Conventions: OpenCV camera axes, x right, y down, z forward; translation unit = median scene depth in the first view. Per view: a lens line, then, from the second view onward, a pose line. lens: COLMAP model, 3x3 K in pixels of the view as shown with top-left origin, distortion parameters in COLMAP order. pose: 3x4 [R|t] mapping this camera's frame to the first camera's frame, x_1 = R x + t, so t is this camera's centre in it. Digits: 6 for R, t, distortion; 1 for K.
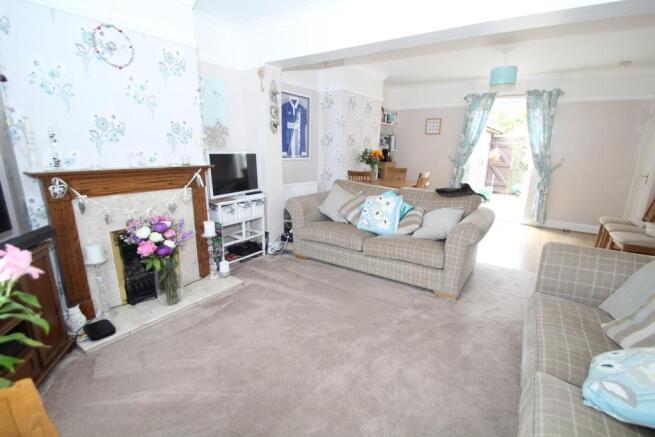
lens RADIAL K [[306.2, 0, 331.3], [0, 306.2, 222.8], [0, 0, 1]] dist [0.003179, -0.002674]
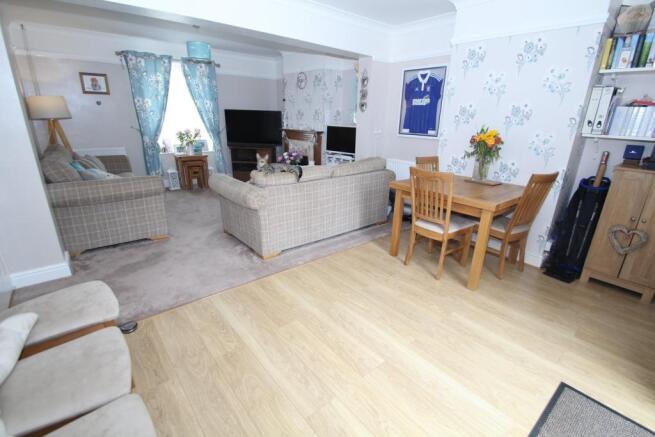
lens RADIAL K [[306.2, 0, 325.7], [0, 306.2, 222.0], [0, 0, 1]] dist [0.003179, -0.002674]
pose [[-0.283322, 0.283855, -0.916054, 1.221227], [-0.262351, 0.895817, 0.358725, -0.314089], [0.922443, 0.341962, -0.179335, 1.311117]]
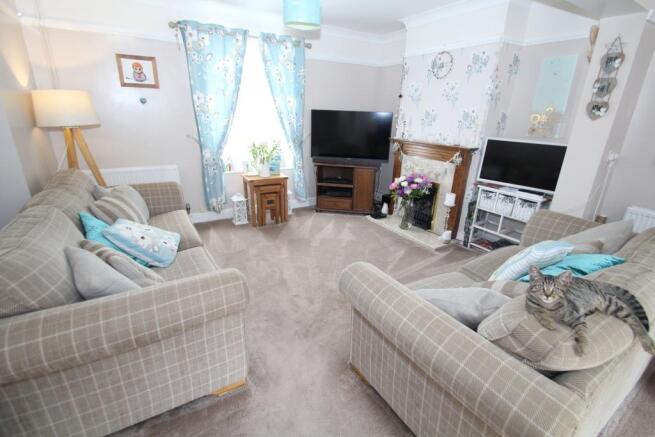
lens RADIAL K [[306.2, 0, 327.0], [0, 306.2, 224.3], [0, 0, 1]] dist [0.003179, -0.002674]
pose [[-0.415489, 0.281538, -0.864931, 0.749092], [-0.259813, 0.874545, 0.409474, -0.224804], [0.871703, 0.394852, -0.290216, 0.816617]]
